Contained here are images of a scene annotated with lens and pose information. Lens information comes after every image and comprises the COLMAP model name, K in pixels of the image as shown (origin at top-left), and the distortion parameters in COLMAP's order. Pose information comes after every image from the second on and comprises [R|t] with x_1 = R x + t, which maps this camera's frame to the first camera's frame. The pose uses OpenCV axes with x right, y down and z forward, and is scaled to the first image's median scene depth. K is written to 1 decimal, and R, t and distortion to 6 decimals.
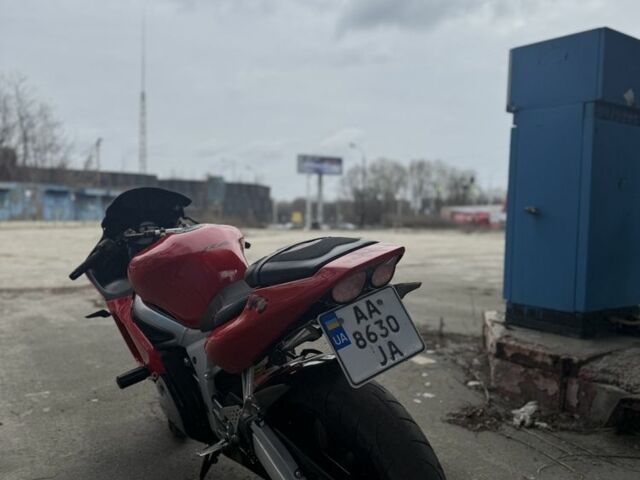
lens RADIAL K [[598.6, 0, 320.0], [0, 598.6, 240.0], [0, 0, 1]] dist [0.189195, -0.391258]
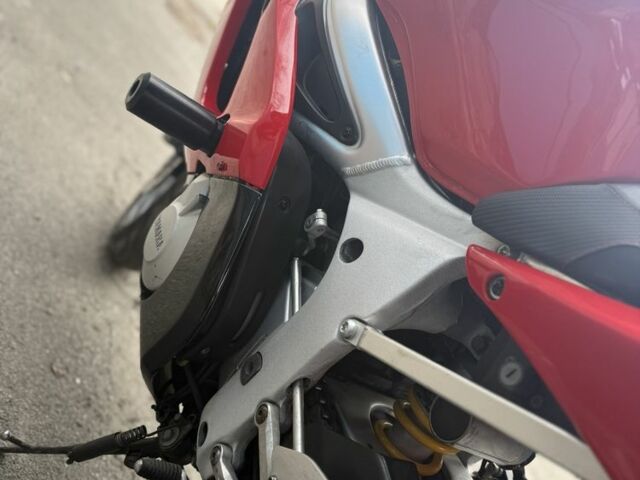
lens RADIAL K [[598.6, 0, 320.0], [0, 598.6, 240.0], [0, 0, 1]] dist [0.189195, -0.391258]
pose [[0.599273, 0.797577, 0.068862, -0.171132], [-0.799718, 0.592528, 0.096758, 0.127995], [0.036369, -0.113055, 0.992923, 0.504003]]
